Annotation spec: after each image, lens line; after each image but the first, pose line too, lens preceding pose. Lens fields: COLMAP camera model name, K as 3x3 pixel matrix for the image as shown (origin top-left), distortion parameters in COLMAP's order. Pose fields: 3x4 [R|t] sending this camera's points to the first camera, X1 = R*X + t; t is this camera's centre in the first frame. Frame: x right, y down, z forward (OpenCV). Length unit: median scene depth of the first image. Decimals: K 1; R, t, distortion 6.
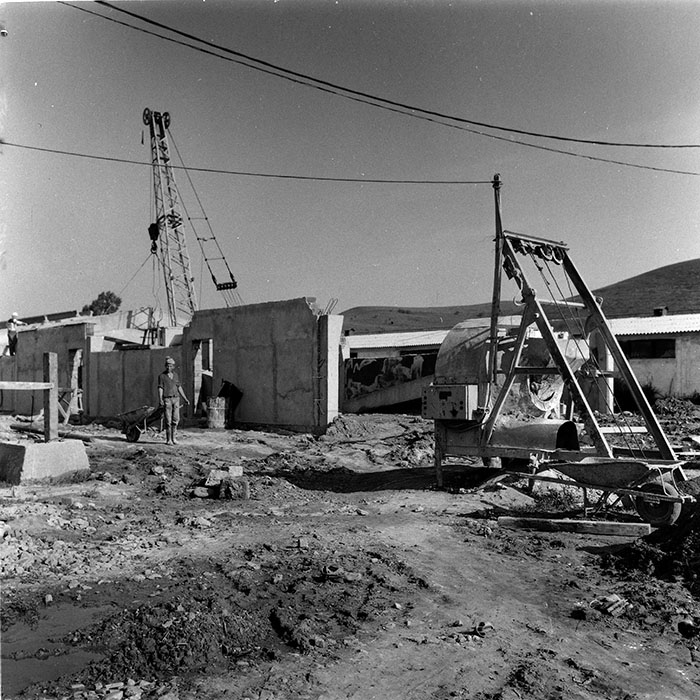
lens RADIAL K [[969.4, 0, 334.1], [0, 969.4, 349.7], [0, 0, 1]] dist [0.050791, -0.005464]
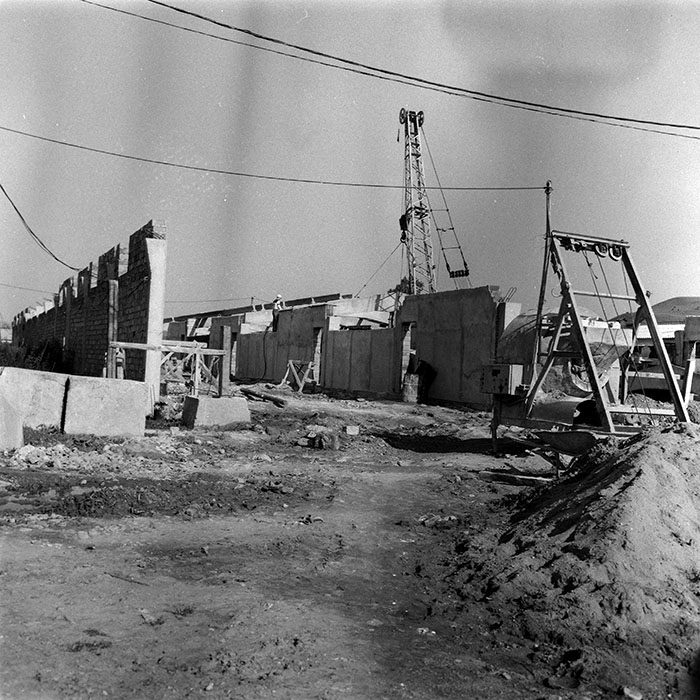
lens RADIAL K [[969.4, 0, 334.1], [0, 969.4, 349.7], [0, 0, 1]] dist [0.050791, -0.005464]
pose [[0.945263, 0.042554, -0.323521, 0.213626], [-0.037887, 0.999067, 0.020713, 0.001909], [0.324101, -0.007322, 0.945994, -0.110654]]
